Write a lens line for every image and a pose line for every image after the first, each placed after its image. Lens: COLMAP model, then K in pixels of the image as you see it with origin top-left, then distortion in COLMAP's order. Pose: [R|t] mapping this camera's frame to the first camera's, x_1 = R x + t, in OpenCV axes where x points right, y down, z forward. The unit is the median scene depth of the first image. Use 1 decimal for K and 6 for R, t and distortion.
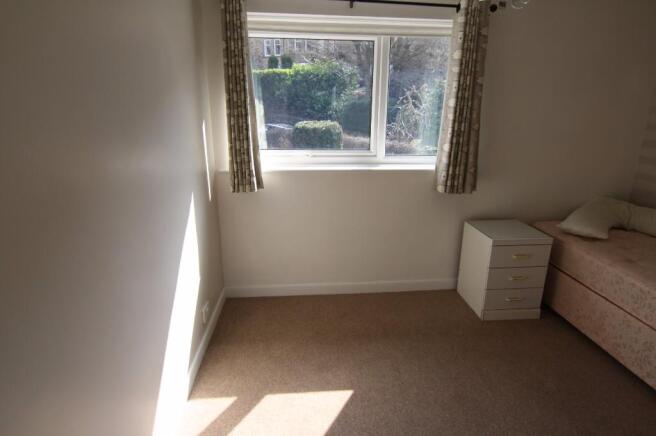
lens RADIAL K [[368.6, 0, 328.5], [0, 368.6, 221.9], [0, 0, 1]] dist [0.000297, -0.019269]
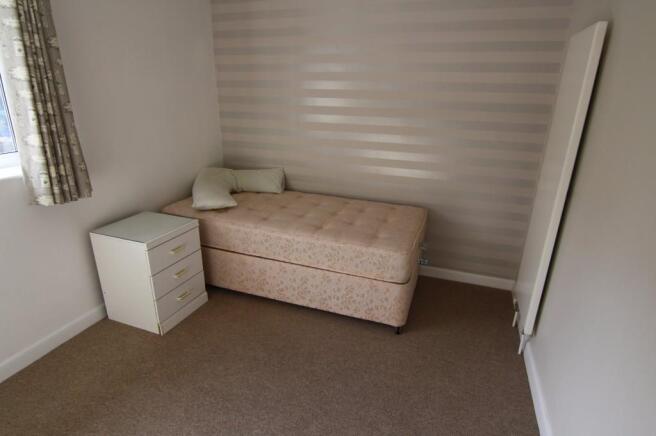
lens RADIAL K [[368.6, 0, 328.5], [0, 368.6, 221.9], [0, 0, 1]] dist [0.000297, -0.019269]
pose [[0.419918, -0.306320, 0.854305, -0.074467], [0.246999, 0.944359, 0.217203, -0.074888], [-0.873304, 0.119805, 0.472214, 0.236845]]
